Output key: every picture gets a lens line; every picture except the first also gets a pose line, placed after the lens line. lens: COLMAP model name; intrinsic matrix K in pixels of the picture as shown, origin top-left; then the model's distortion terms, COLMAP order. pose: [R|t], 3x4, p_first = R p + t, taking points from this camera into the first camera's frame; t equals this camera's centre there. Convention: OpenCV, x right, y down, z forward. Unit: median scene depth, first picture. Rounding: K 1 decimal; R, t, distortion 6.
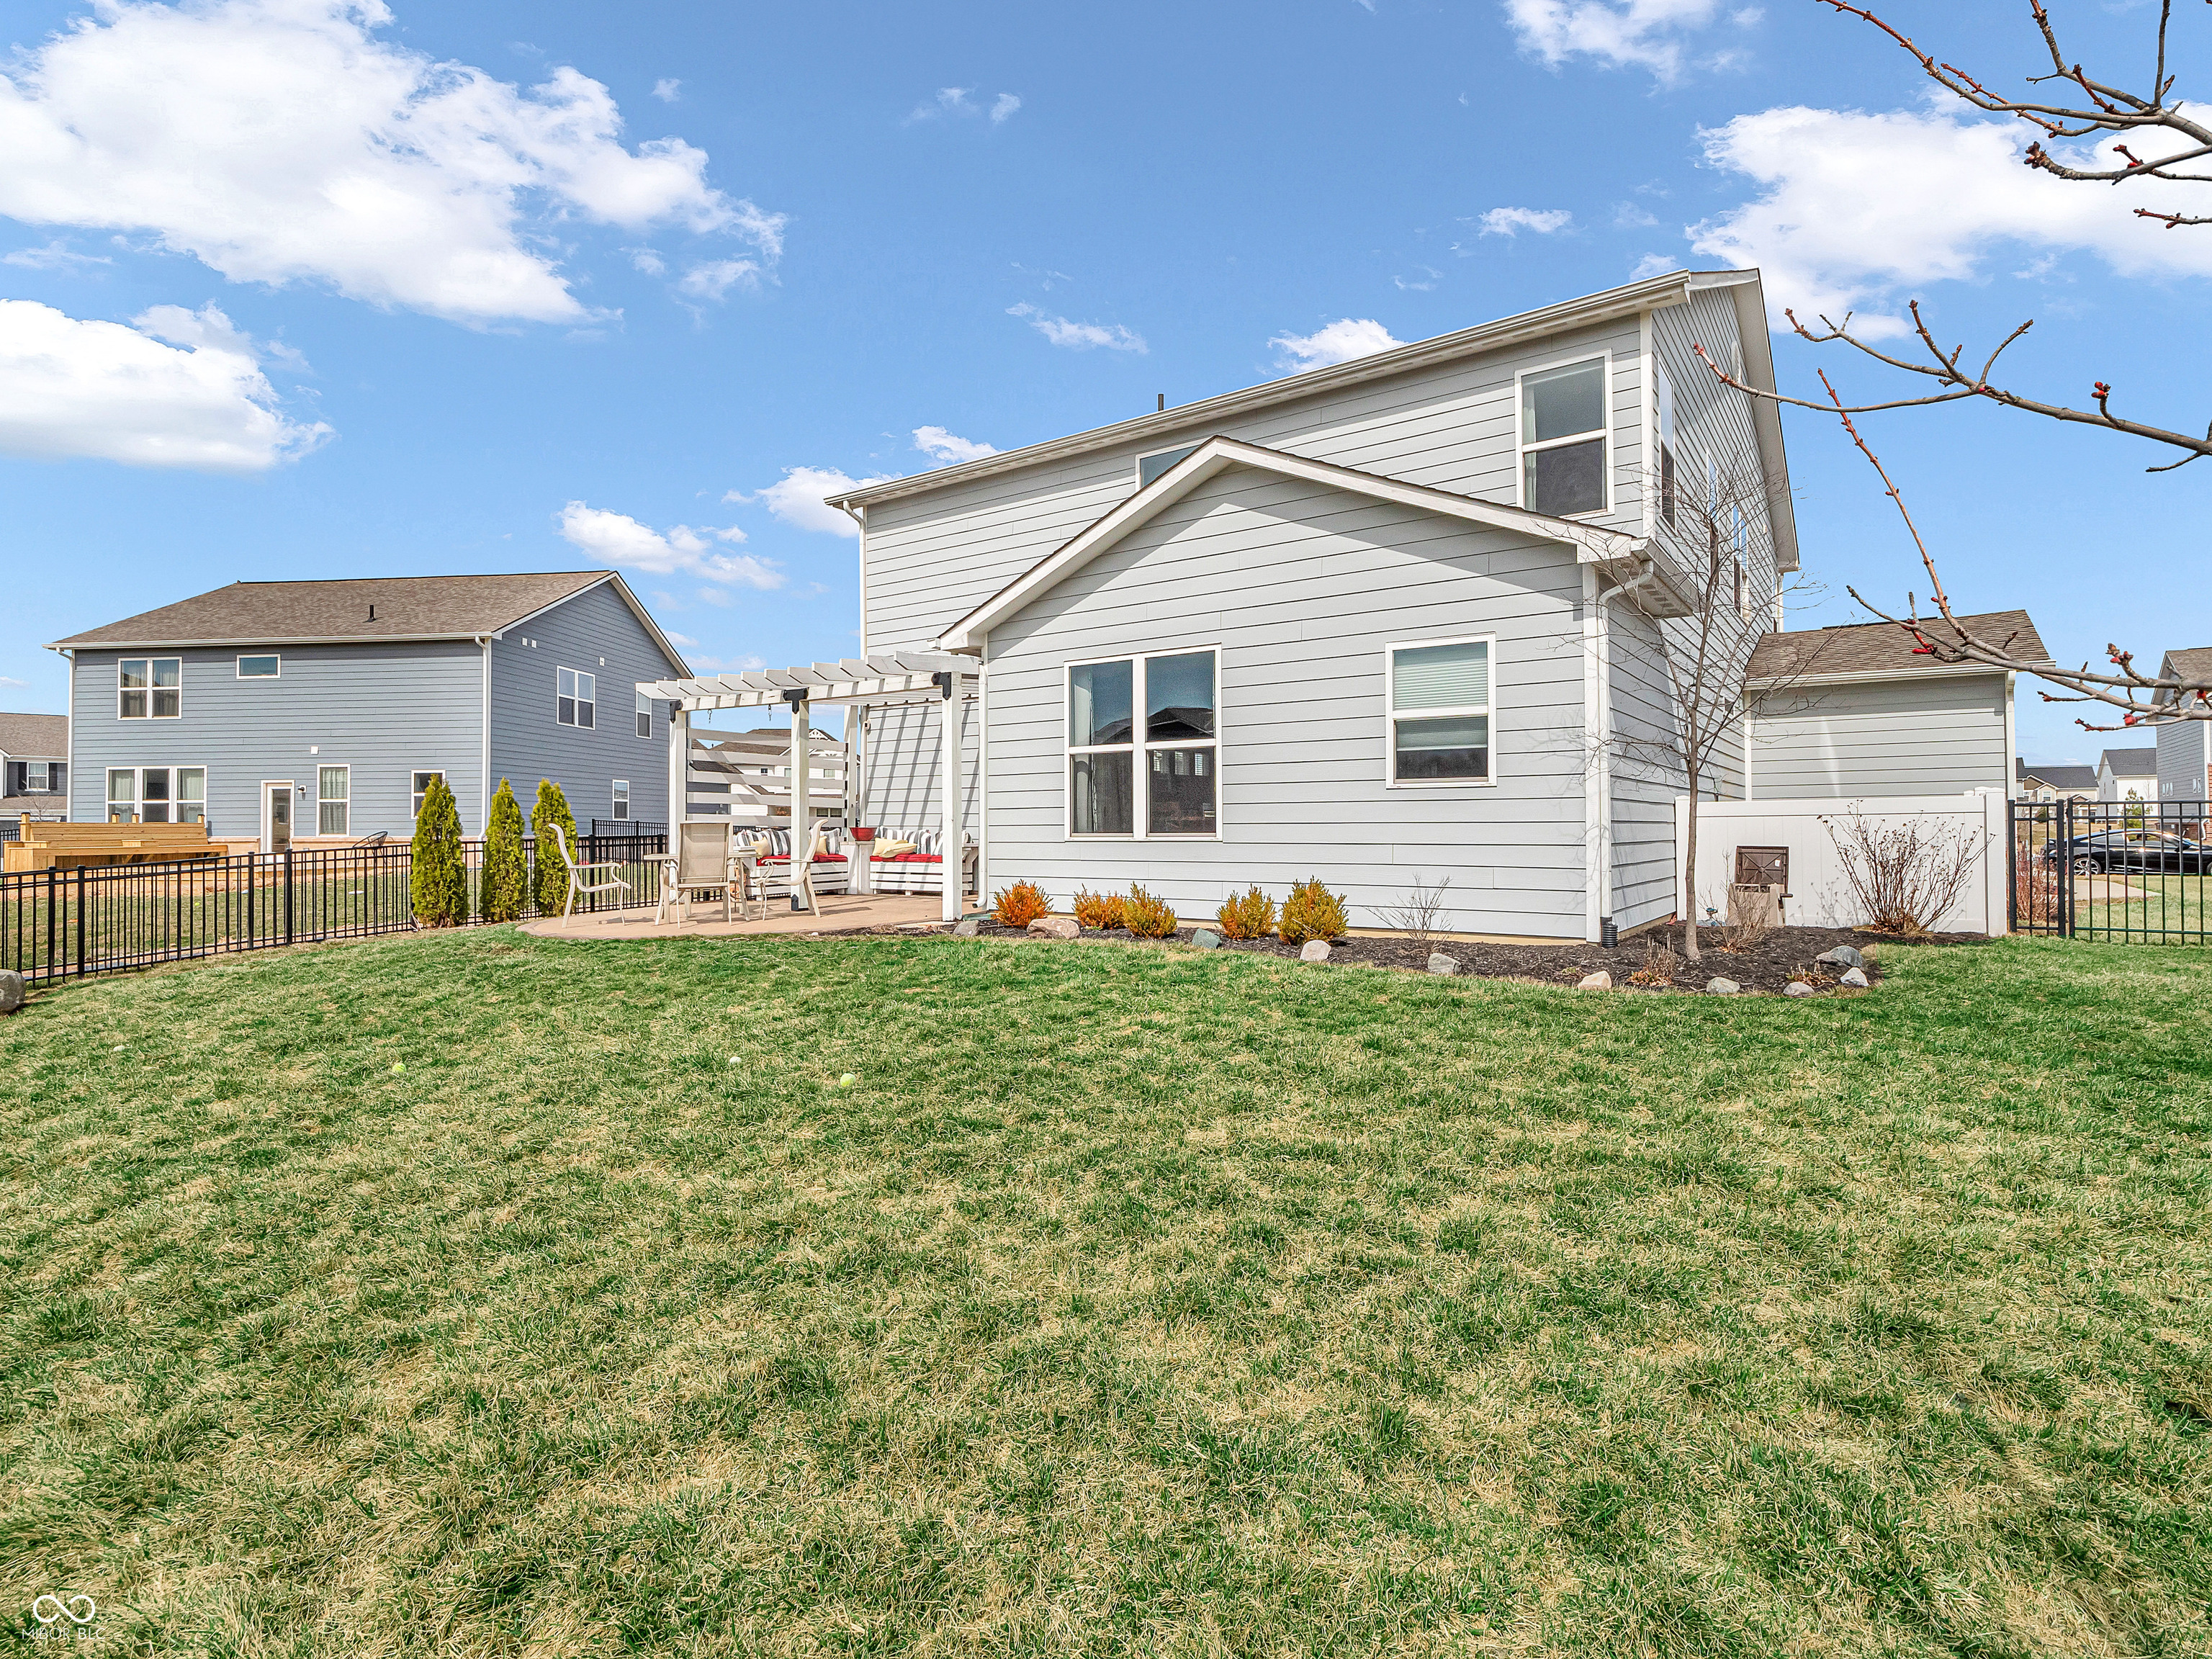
lens RADIAL K [[1106.8, 0, 1111.3], [0, 1106.8, 816.1], [0, 0, 1]] dist [0.000435, -0.000235]
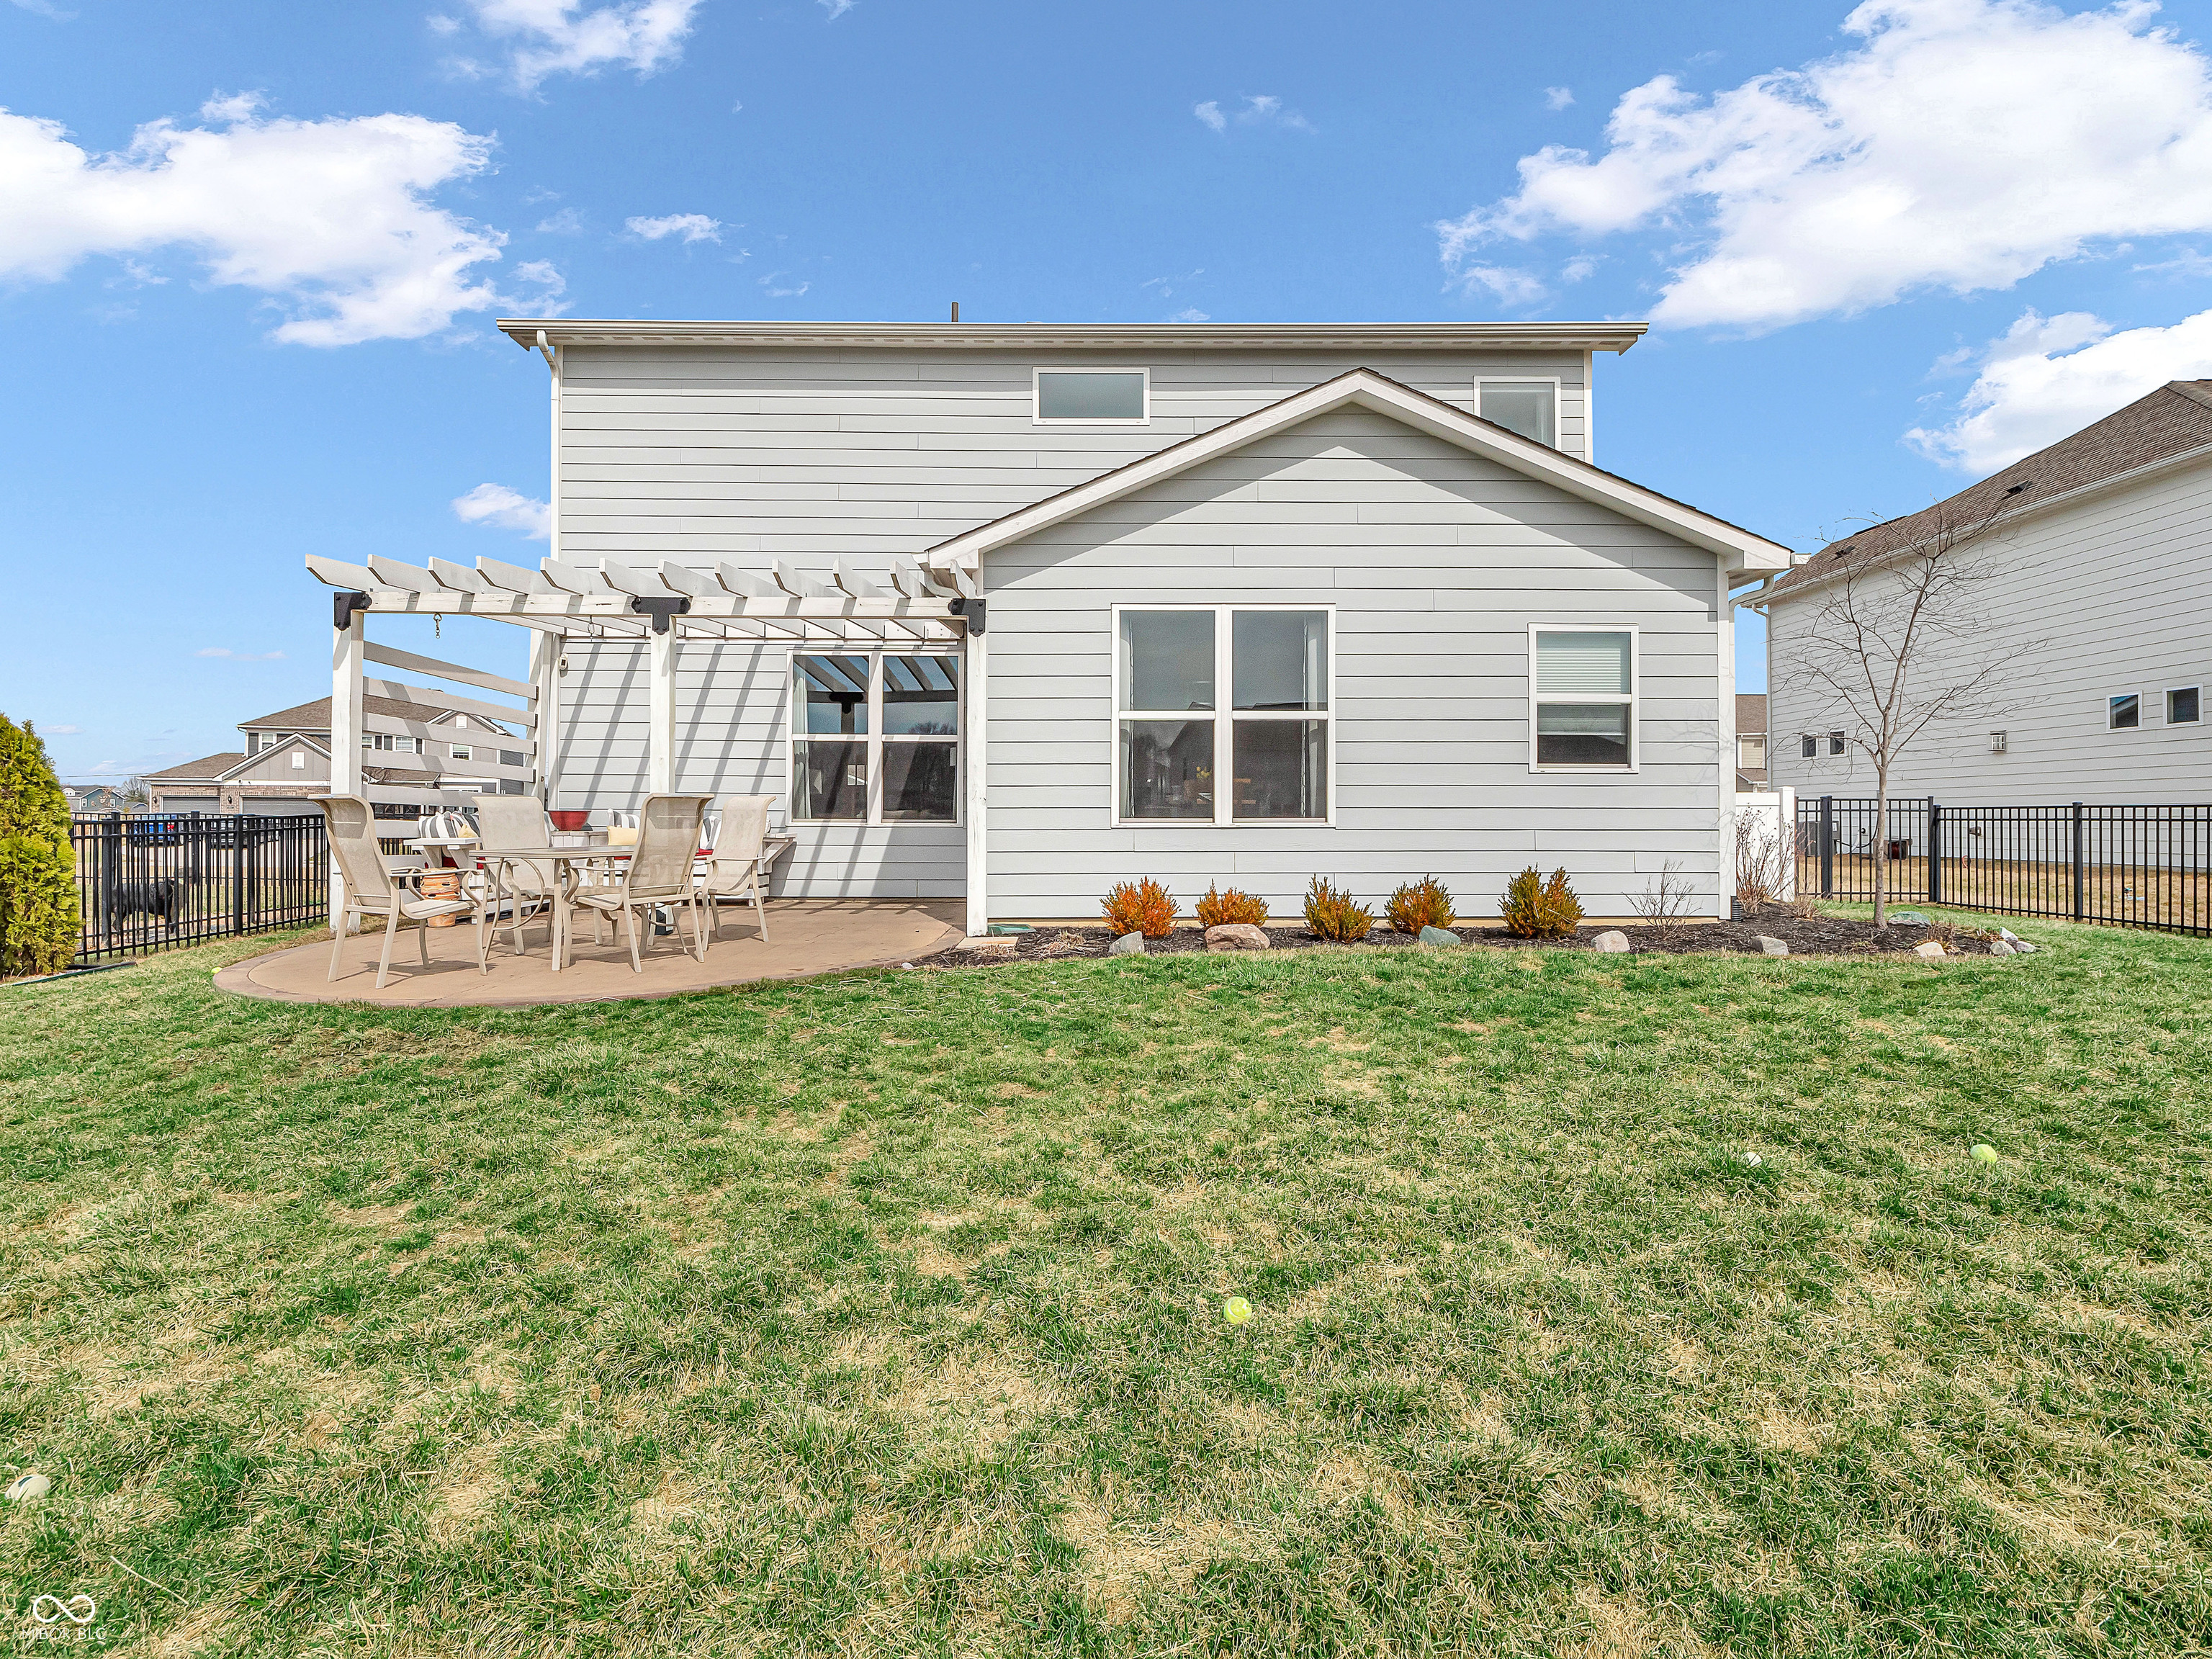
lens RADIAL K [[1106.8, 0, 1111.3], [0, 1106.8, 816.1], [0, 0, 1]] dist [0.000435, -0.000235]
pose [[0.810761, 0.008047, 0.585322, -0.563135], [-0.010935, 0.999939, 0.001400, 0.014462], [-0.585275, -0.007535, 0.810800, 0.386243]]
